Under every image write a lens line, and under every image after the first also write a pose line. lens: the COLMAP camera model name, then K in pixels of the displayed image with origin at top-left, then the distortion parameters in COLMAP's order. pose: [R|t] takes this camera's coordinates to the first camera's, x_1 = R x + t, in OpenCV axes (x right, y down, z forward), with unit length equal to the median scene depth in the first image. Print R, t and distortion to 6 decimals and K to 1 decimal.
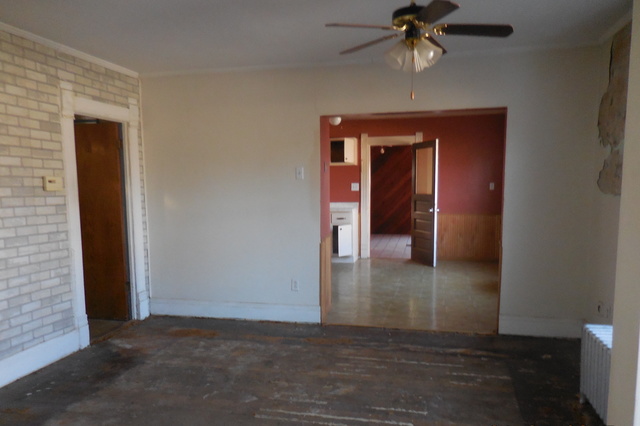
lens RADIAL K [[457.3, 0, 319.7], [0, 457.3, 212.5], [0, 0, 1]] dist [-0.003743, -0.000048]
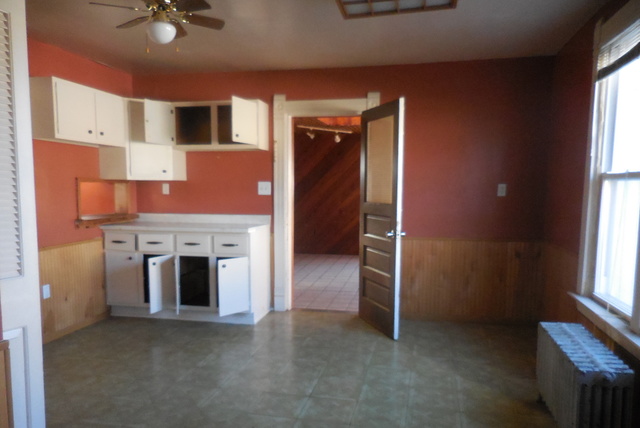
lens RADIAL K [[465.3, 0, 320.4], [0, 465.3, 217.8], [0, 0, 1]] dist [0.008321, 0.000284]
pose [[0.999481, 0.010780, 0.030350, 0.136028], [-0.011110, 0.999881, 0.010716, -0.026799], [-0.030230, -0.011048, 0.999482, 0.430283]]
